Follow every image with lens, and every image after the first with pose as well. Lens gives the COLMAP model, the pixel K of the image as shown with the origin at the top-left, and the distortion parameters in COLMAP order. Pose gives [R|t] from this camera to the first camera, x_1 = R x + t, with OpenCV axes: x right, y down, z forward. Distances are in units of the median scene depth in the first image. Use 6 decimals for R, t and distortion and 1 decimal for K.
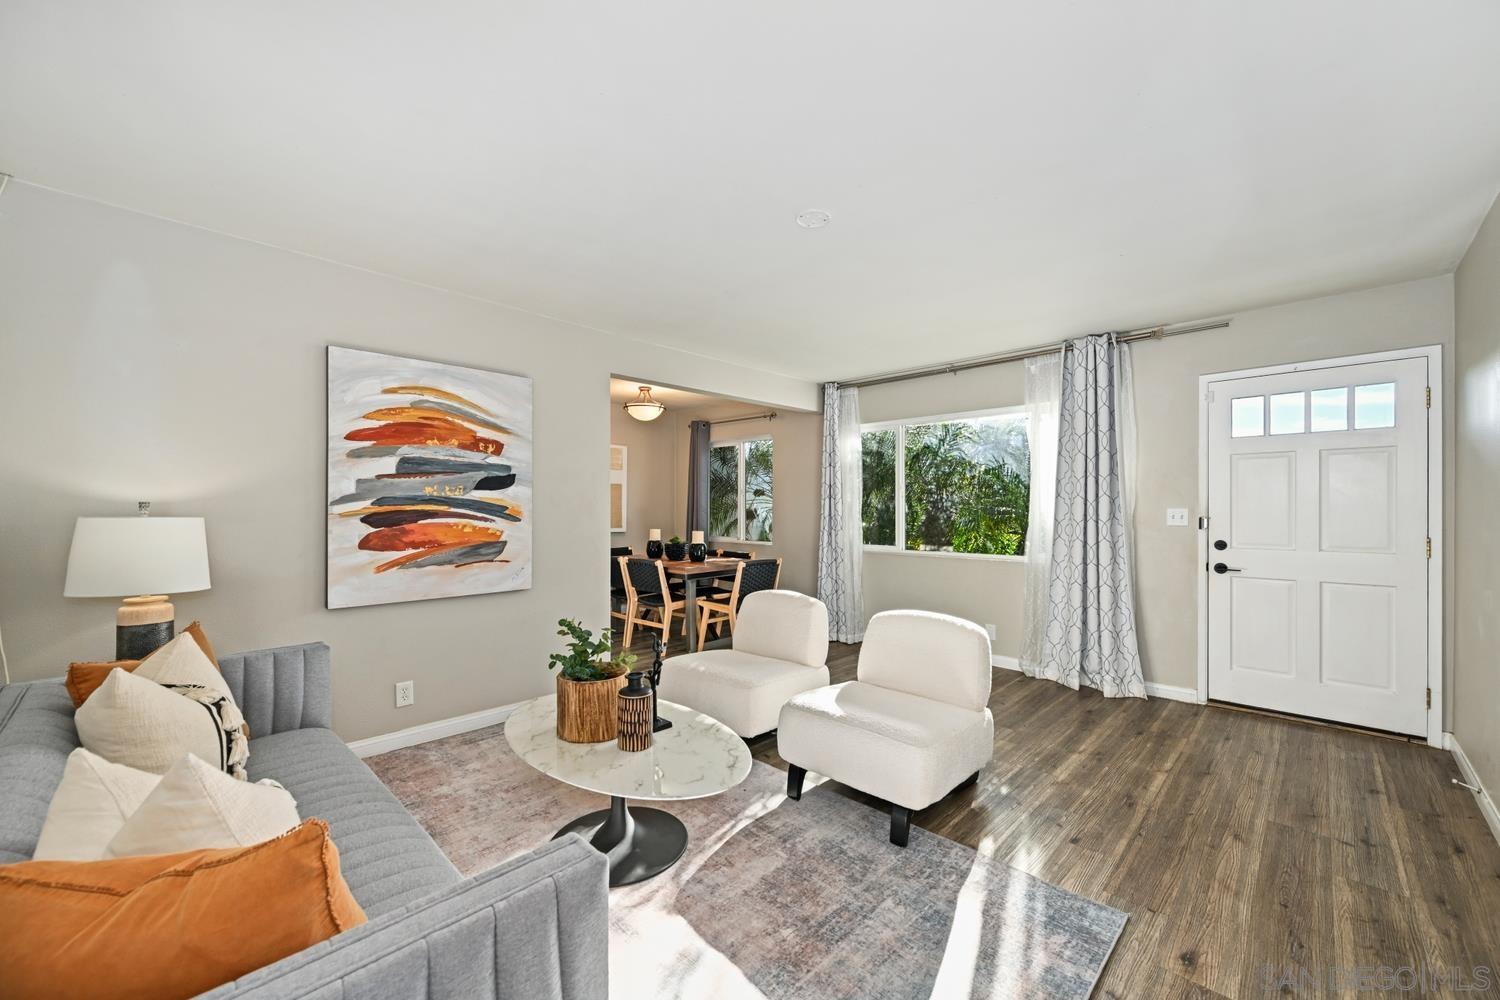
lens RADIAL K [[590.9, 0, 758.5], [0, 590.9, 503.5], [0, 0, 1]] dist [-0.000970, -0.000188]
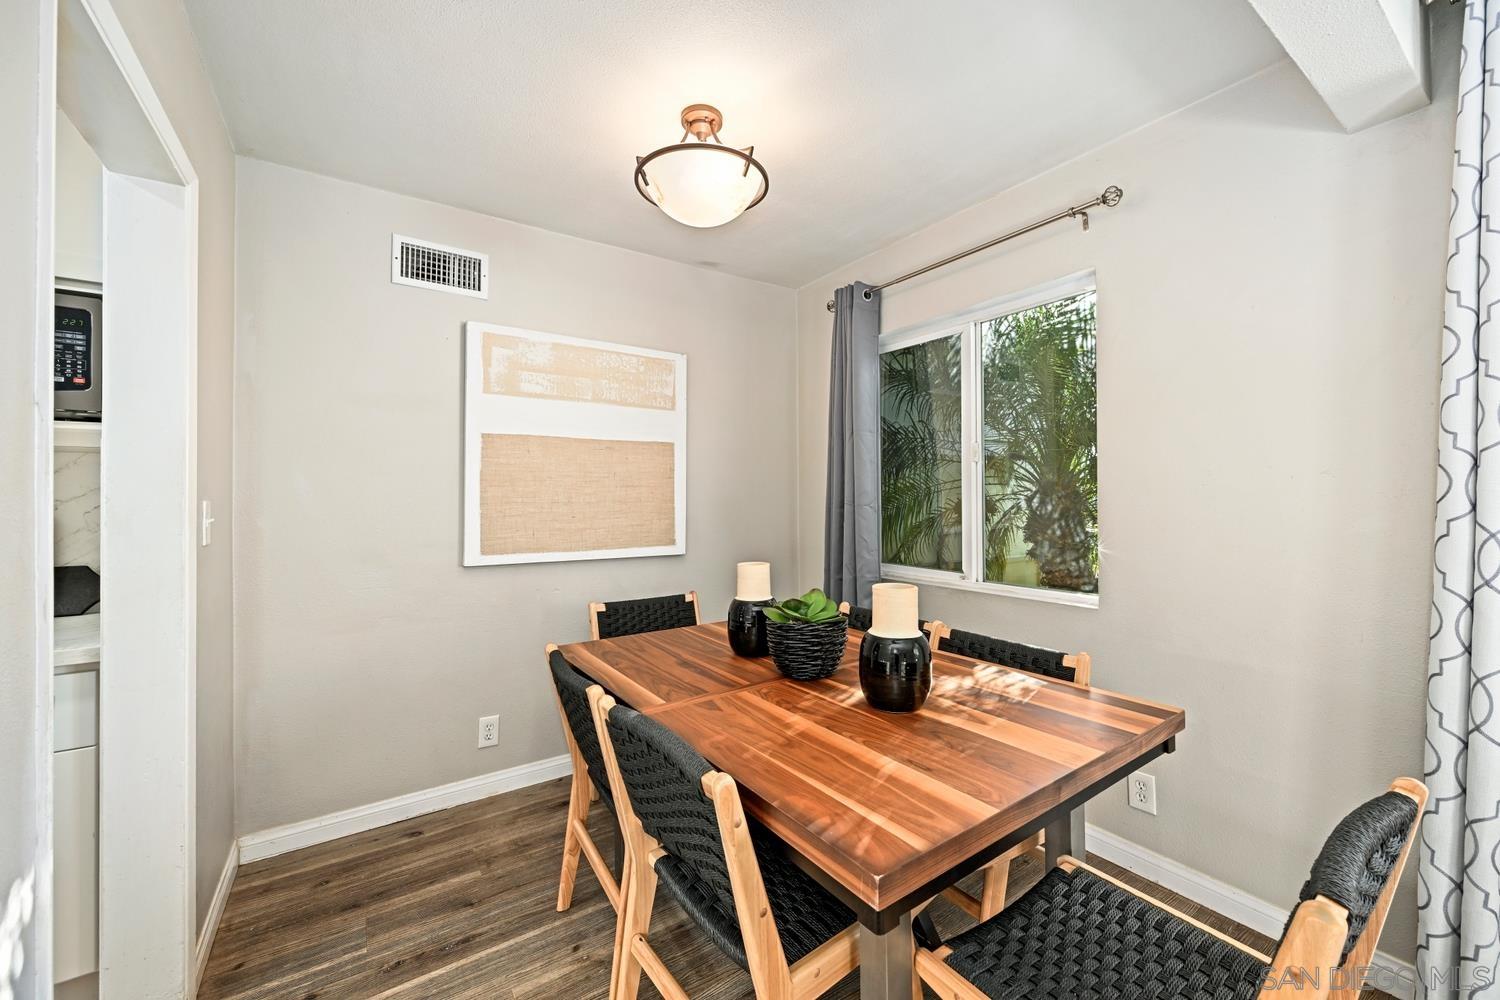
lens RADIAL K [[590.9, 0, 758.5], [0, 590.9, 503.5], [0, 0, 1]] dist [-0.000970, -0.000188]
pose [[0.975839, -0.015172, -0.217963, -0.173028], [0.015855, 0.999873, 0.001385, 0.023699], [0.217915, -0.004807, 0.975956, 1.291569]]
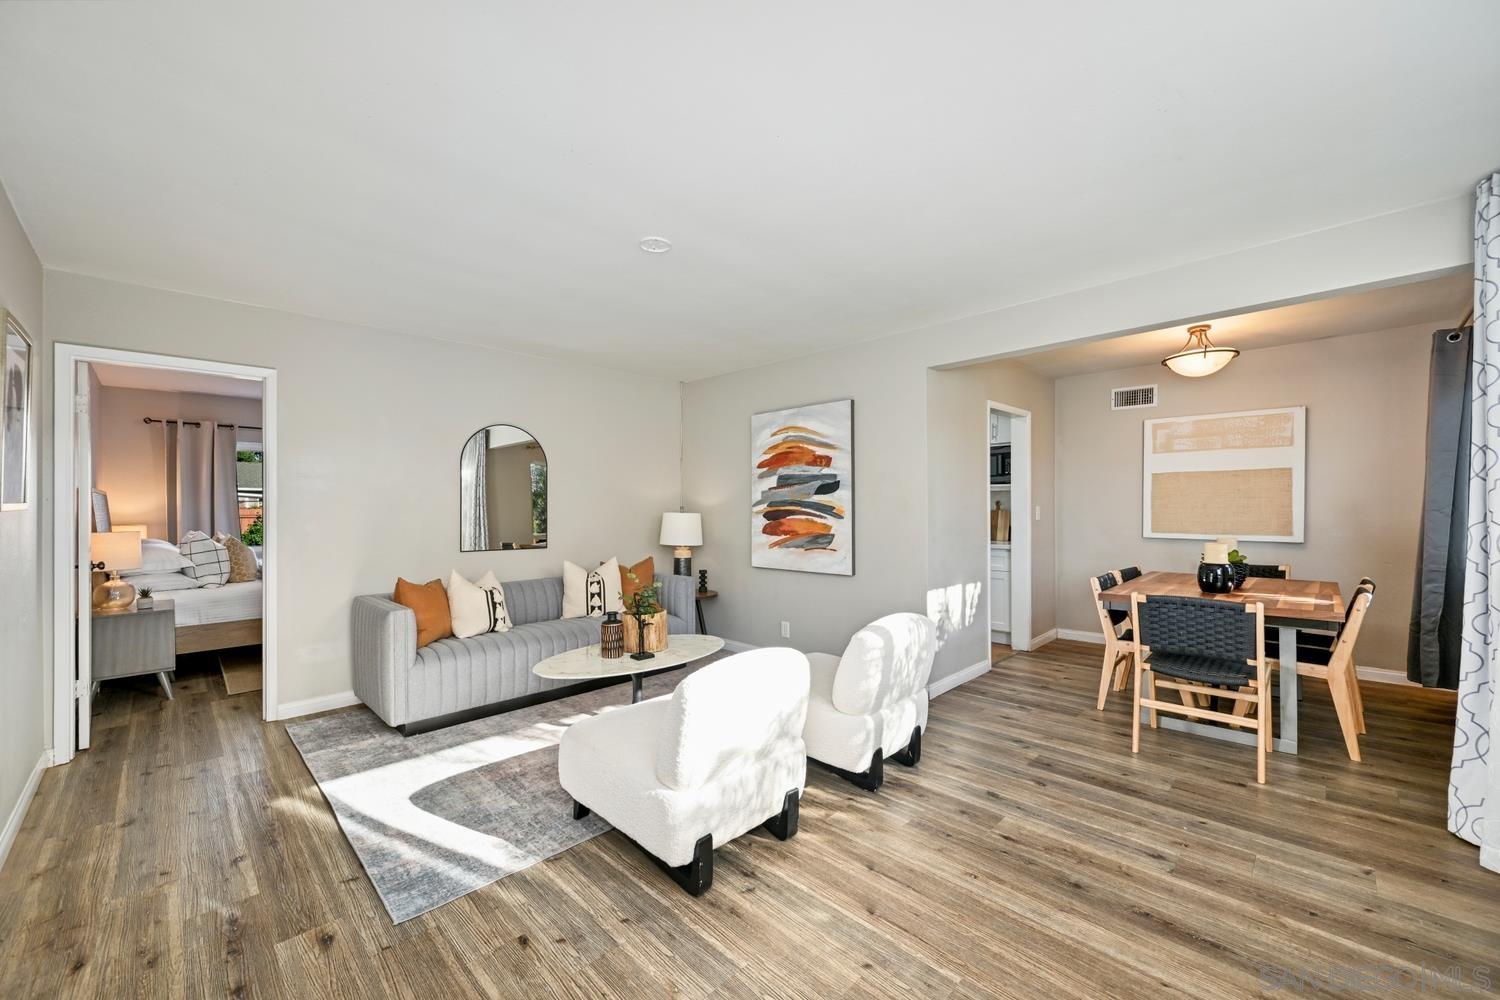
lens RADIAL K [[591.5, 0, 751.4], [0, 591.5, 503.7], [0, 0, 1]] dist [-0.002372, -0.000484]
pose [[-0.025429, -0.007327, -0.999650, 0.915811], [0.013878, 0.999874, -0.007682, 0.006261], [0.999580, -0.014068, -0.025324, 0.930718]]
